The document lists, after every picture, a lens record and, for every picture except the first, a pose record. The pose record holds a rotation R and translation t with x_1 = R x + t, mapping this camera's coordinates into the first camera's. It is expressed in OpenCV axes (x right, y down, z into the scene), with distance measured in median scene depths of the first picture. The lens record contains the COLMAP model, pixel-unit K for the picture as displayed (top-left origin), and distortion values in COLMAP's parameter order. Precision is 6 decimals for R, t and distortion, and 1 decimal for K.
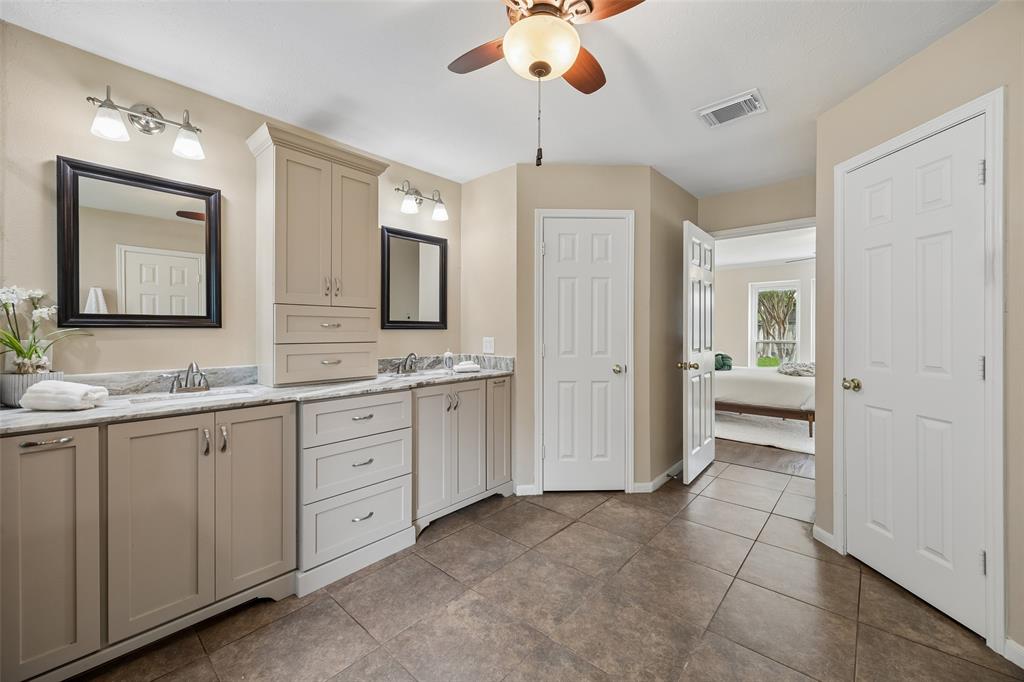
lens RADIAL K [[398.4, 0, 516.4], [0, 398.4, 331.7], [0, 0, 1]] dist [-0.000226, -0.000155]
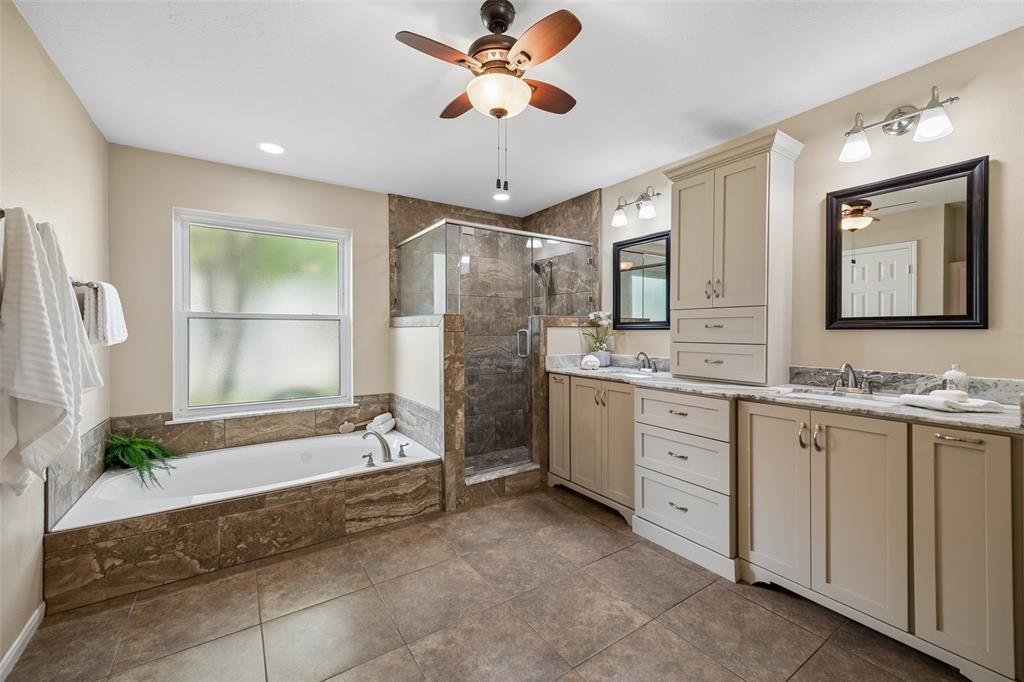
lens RADIAL K [[398.4, 0, 515.6], [0, 398.4, 335.8], [0, 0, 1]] dist [-0.000226, -0.000155]
pose [[-0.226467, 0.009054, -0.973977, 0.663412], [-0.004125, 0.999939, 0.010255, 0.000281], [0.974010, 0.006340, -0.226415, 0.724463]]
